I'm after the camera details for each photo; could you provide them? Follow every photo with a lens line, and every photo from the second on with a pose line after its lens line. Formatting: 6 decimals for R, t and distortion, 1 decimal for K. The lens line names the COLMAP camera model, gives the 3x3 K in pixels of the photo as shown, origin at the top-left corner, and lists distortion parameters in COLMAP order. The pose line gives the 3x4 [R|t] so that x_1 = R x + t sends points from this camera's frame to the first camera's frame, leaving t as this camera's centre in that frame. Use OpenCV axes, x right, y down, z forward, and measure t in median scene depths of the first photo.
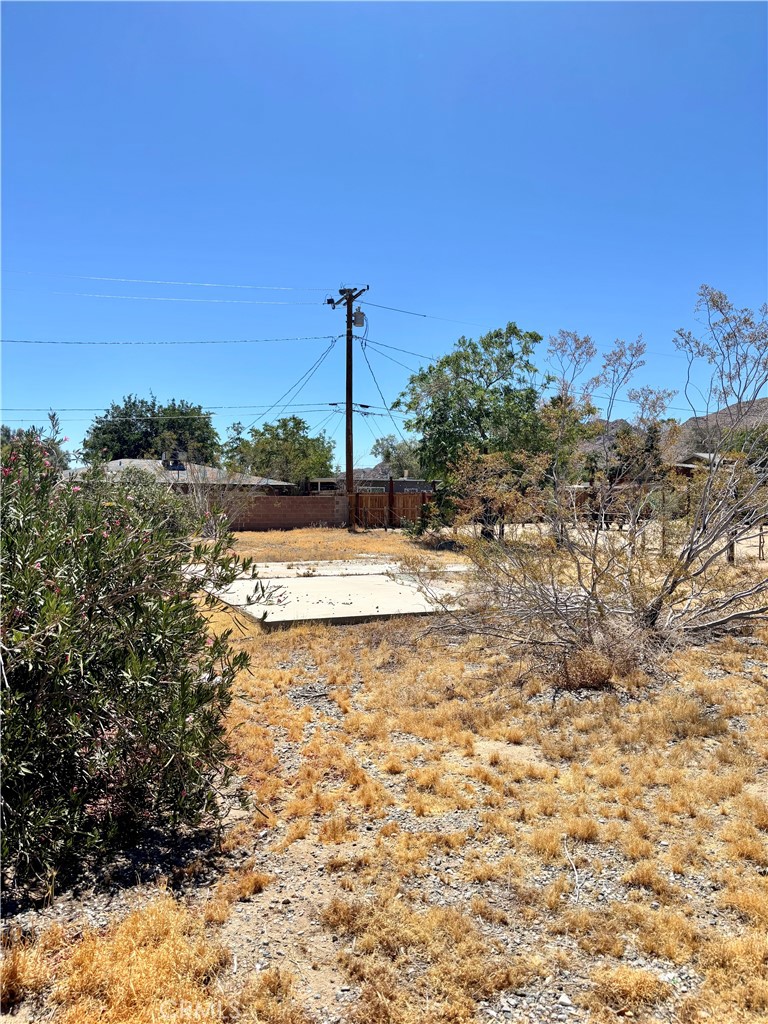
lens RADIAL K [[770.8, 0, 386.6], [0, 770.8, 521.8], [0, 0, 1]] dist [0.047020, -0.051838]
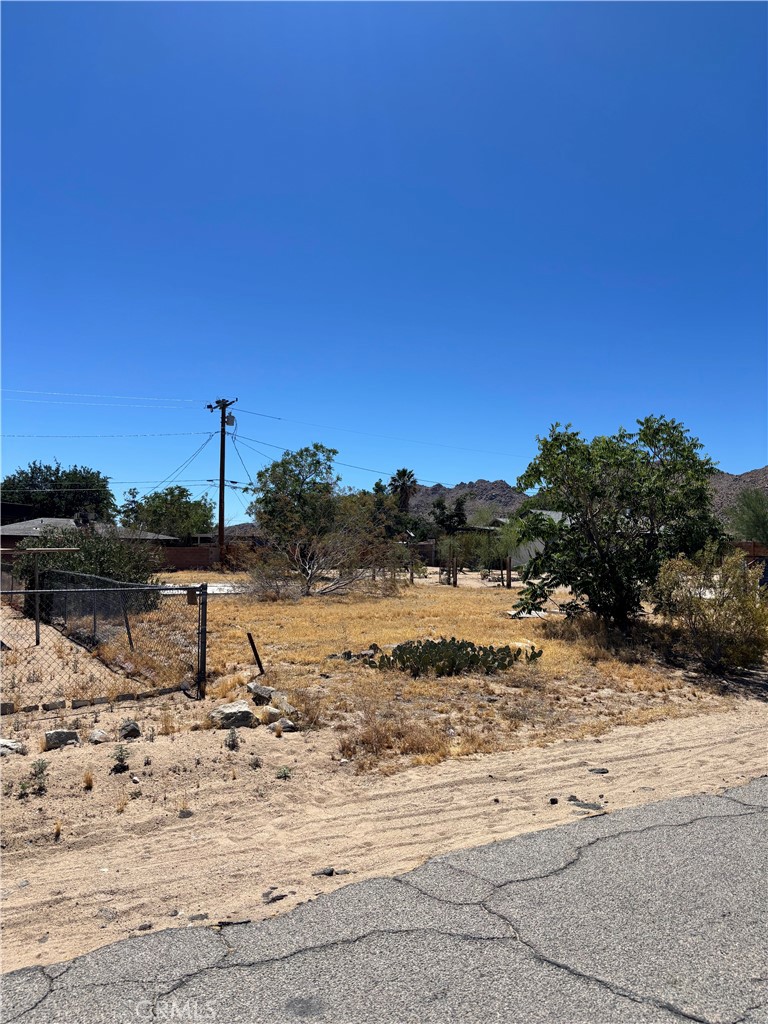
lens RADIAL K [[770.8, 0, 390.1], [0, 770.8, 517.7], [0, 0, 1]] dist [0.047020, -0.051838]
pose [[0.989332, 0.014209, 0.144984, 0.067019], [-0.003104, 0.997062, -0.076538, 0.023713], [-0.145645, 0.075272, 0.986469, -0.538358]]
